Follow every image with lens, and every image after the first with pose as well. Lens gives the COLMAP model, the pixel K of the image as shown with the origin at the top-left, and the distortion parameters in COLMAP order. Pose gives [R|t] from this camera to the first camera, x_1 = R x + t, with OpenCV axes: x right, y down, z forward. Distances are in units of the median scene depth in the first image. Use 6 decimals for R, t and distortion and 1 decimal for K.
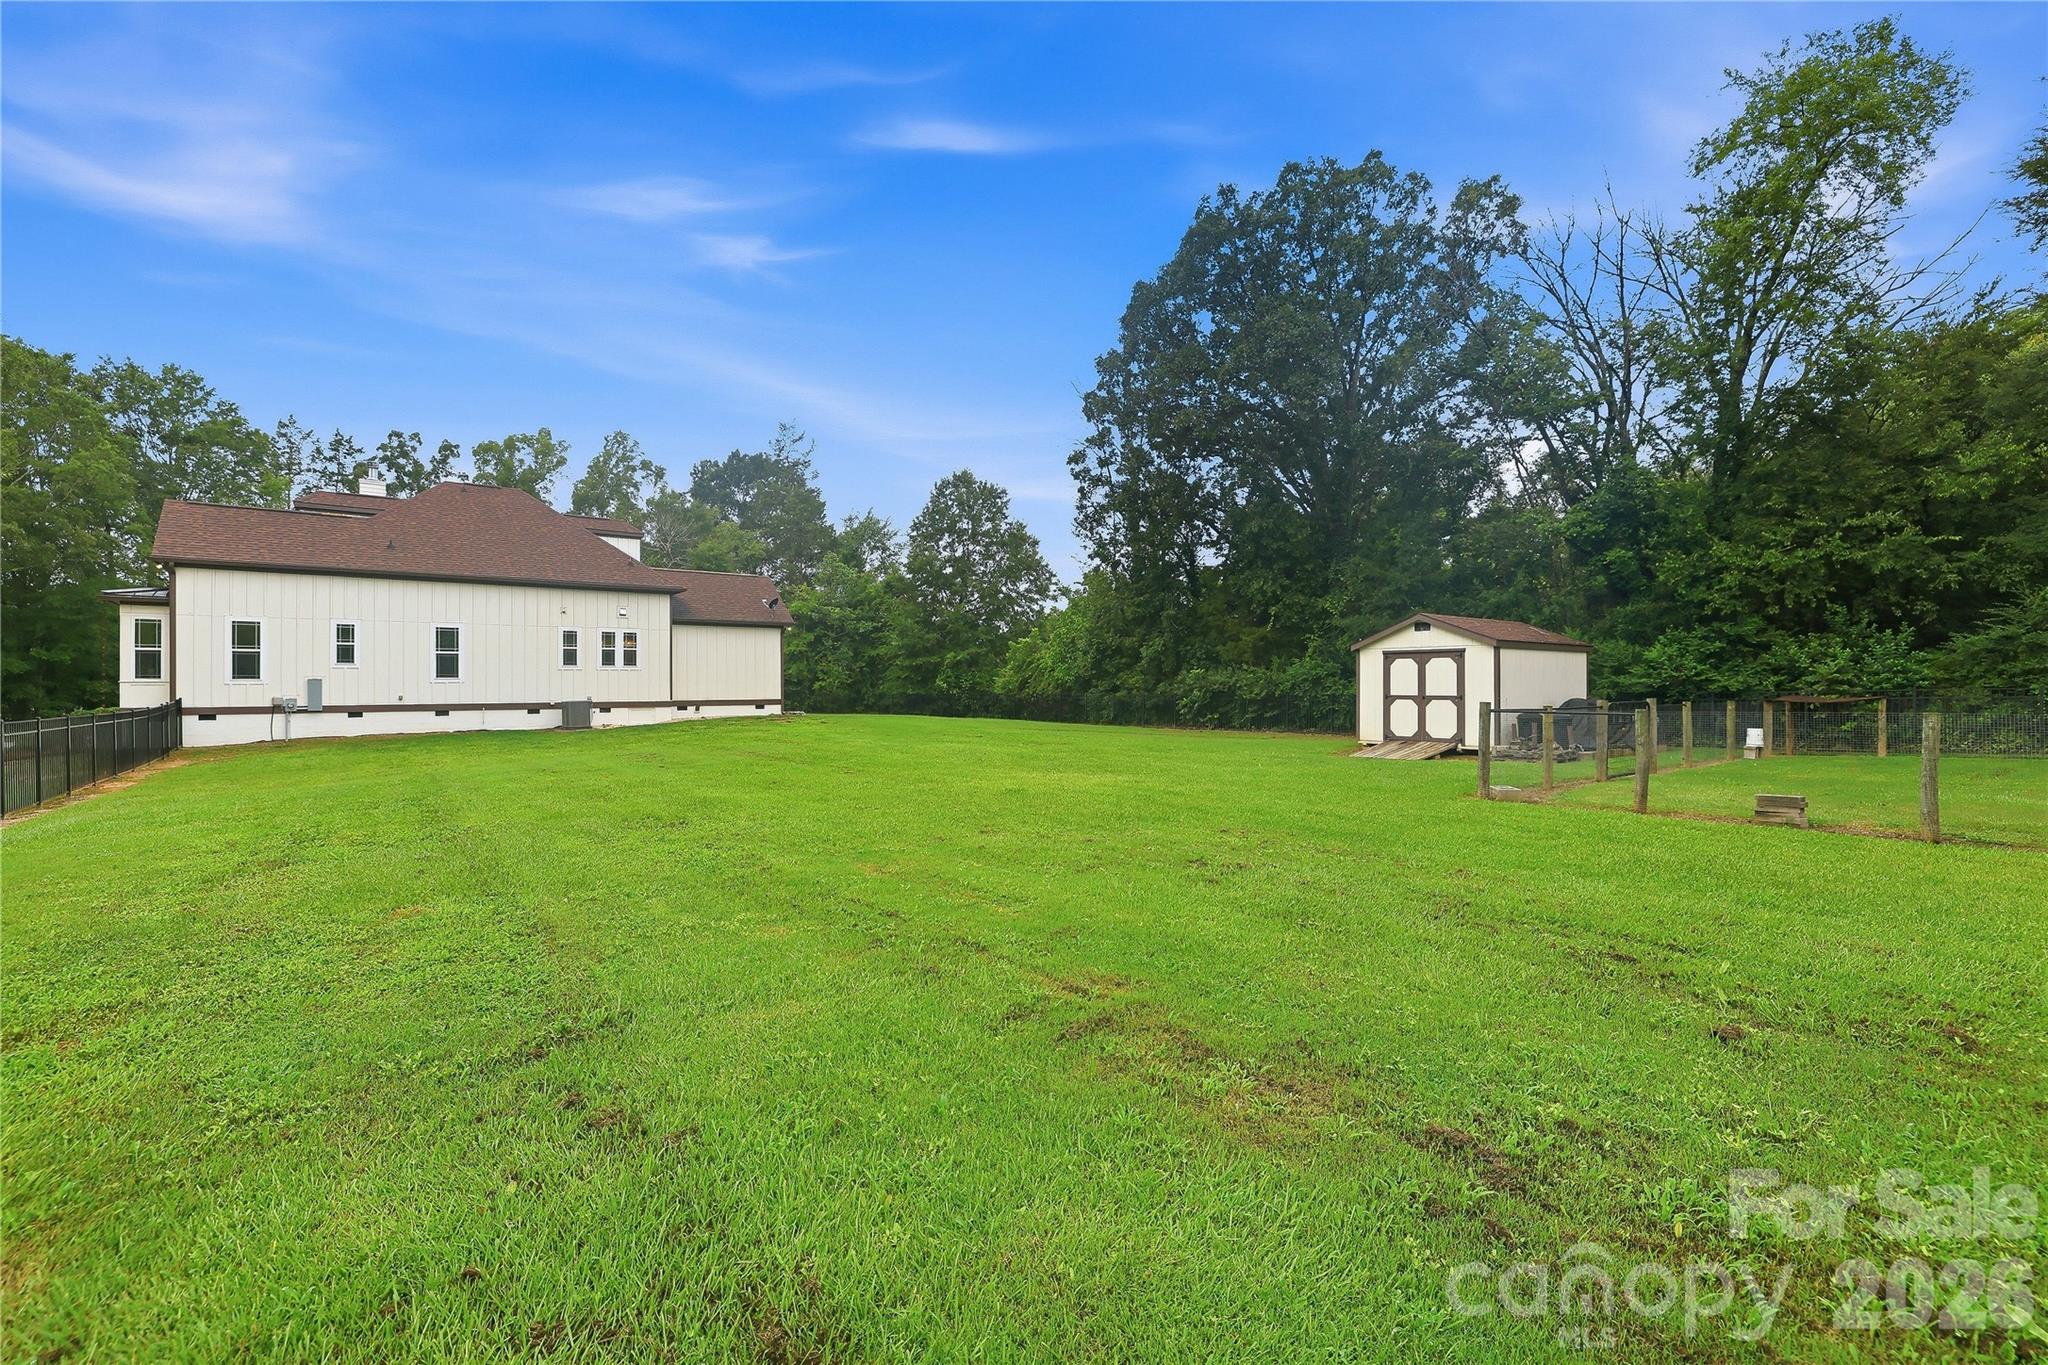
lens RADIAL K [[928.9, 0, 1024.0], [0, 928.9, 682.5], [0, 0, 1]] dist [-0.000619, 0.000517]
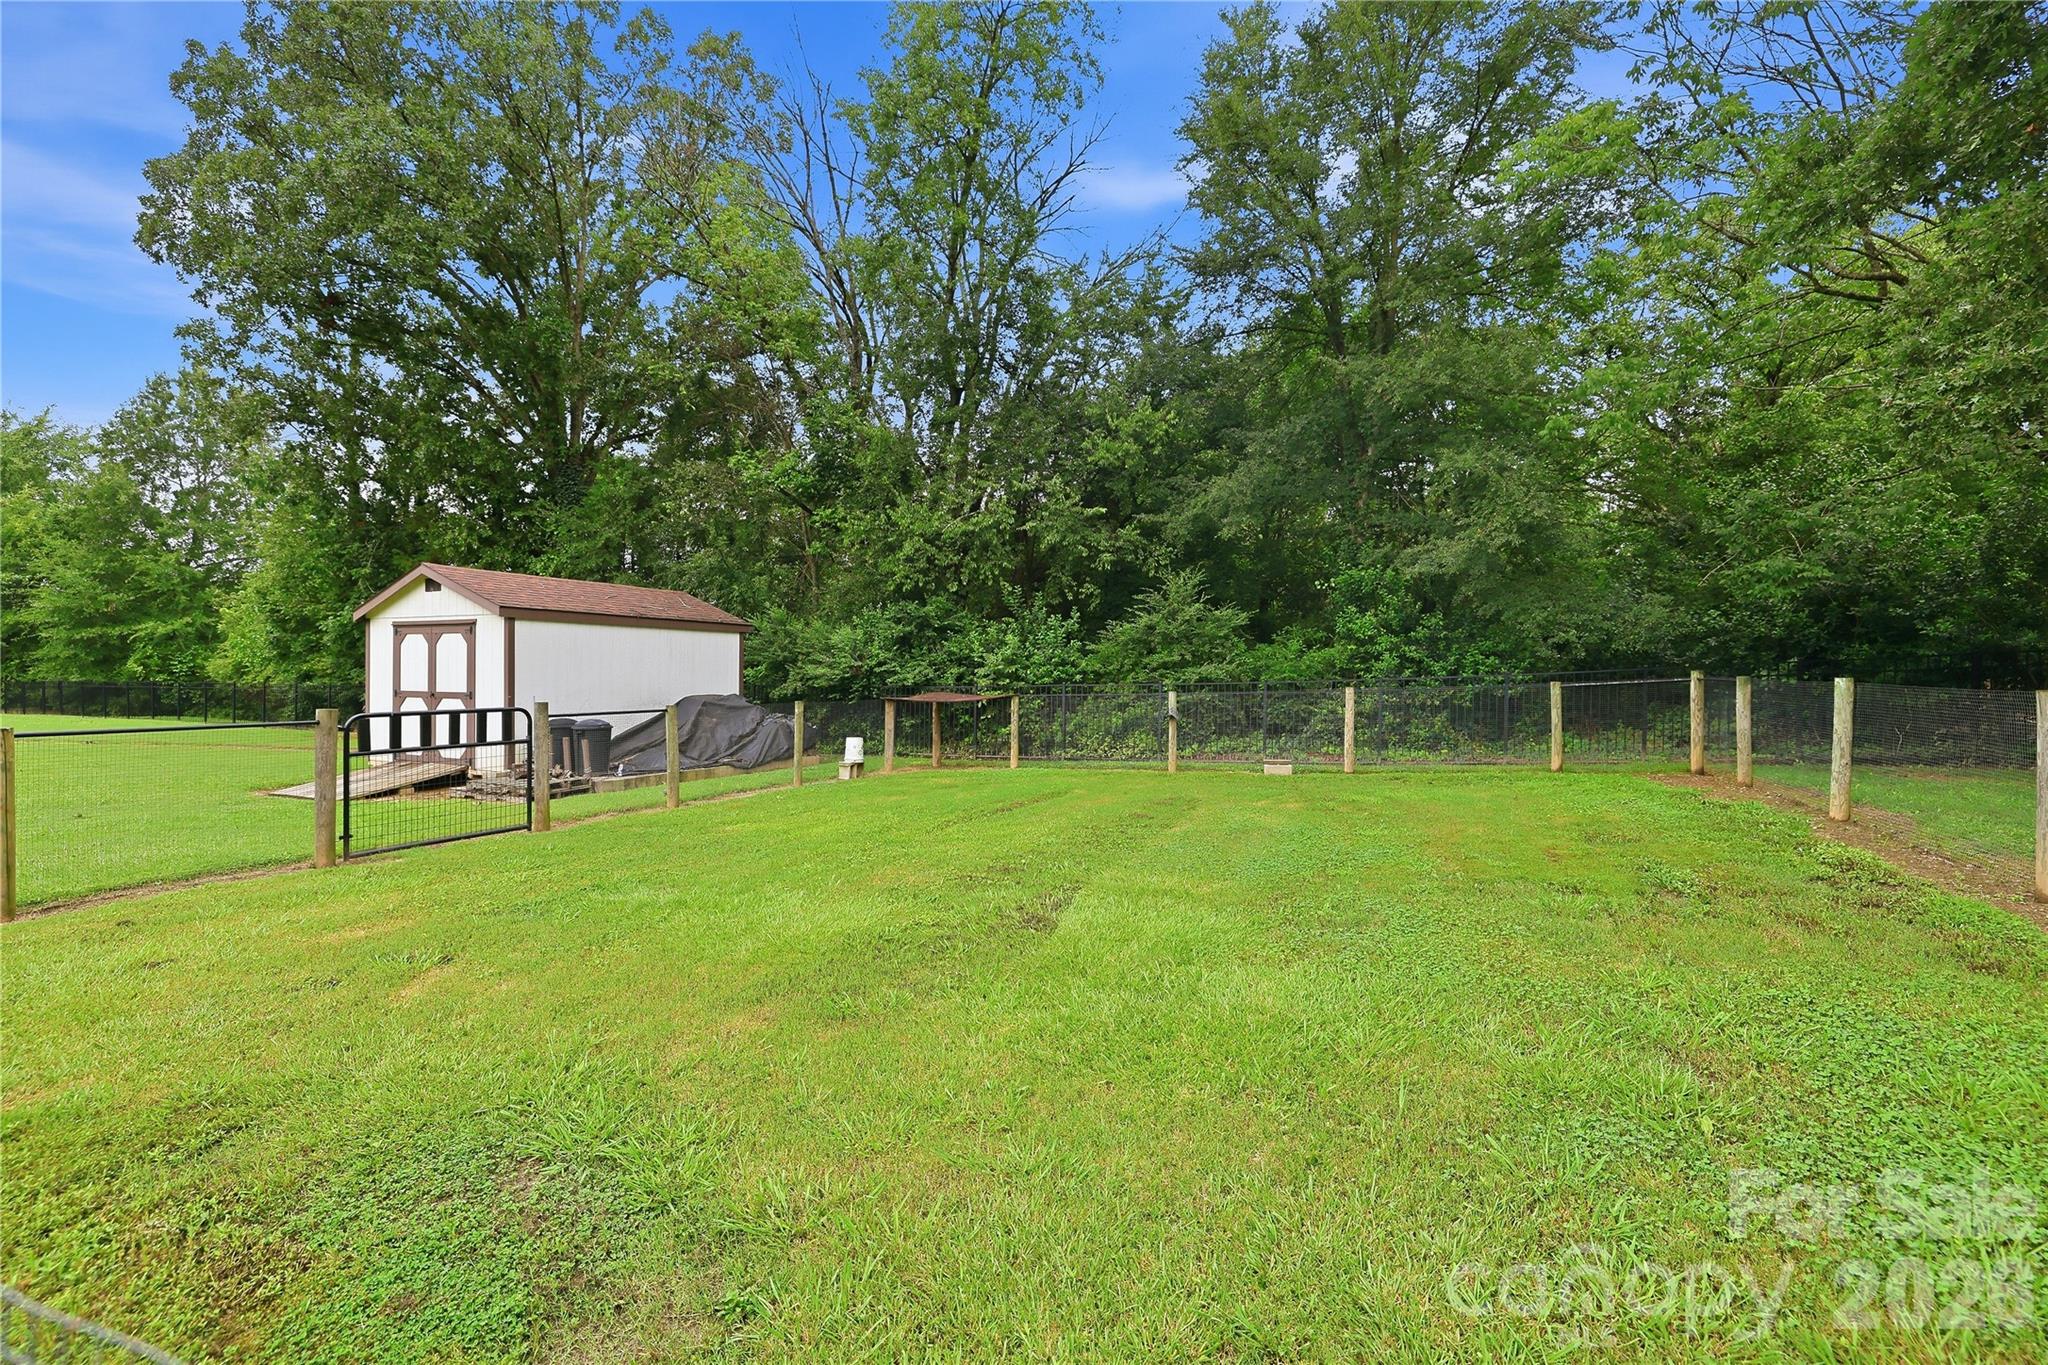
lens RADIAL K [[928.9, 0, 1024.0], [0, 928.9, 682.5], [0, 0, 1]] dist [-0.000619, 0.000517]
pose [[0.878708, 0.002467, 0.477353, 0.481966], [-0.009196, 0.999889, 0.011760, -0.003746], [-0.477271, -0.014723, 0.878633, 0.249022]]
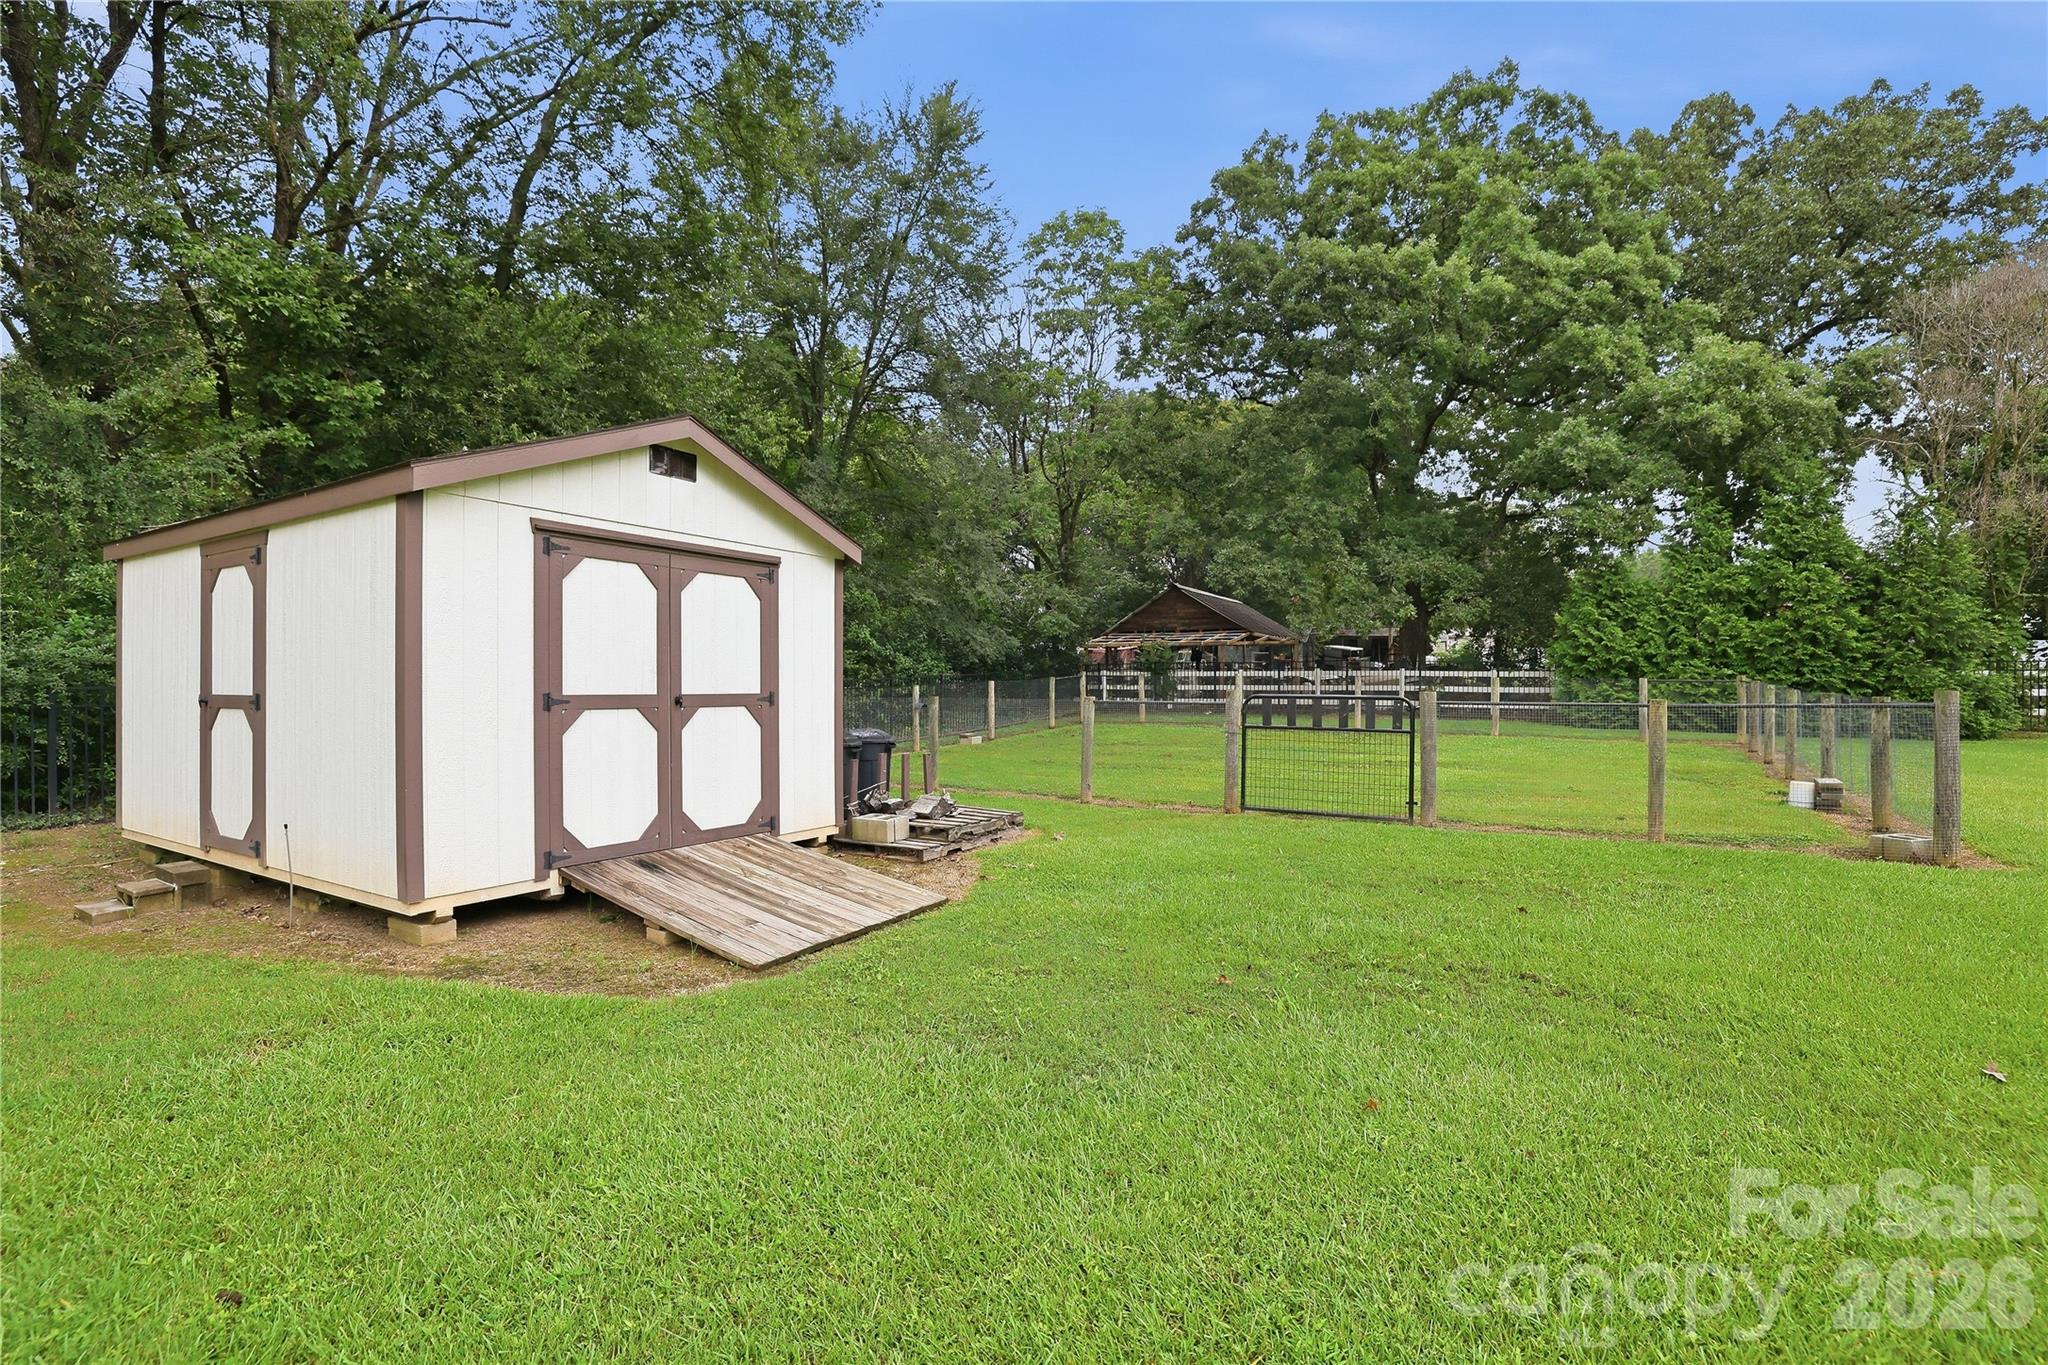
lens RADIAL K [[928.9, 0, 1024.0], [0, 928.9, 682.5], [0, 0, 1]] dist [-0.000619, 0.000517]
pose [[-0.382262, 0.000195, 0.924054, 0.113368], [-0.007723, 0.999964, -0.003406, 0.010349], [-0.924022, -0.008438, -0.382246, 1.011590]]
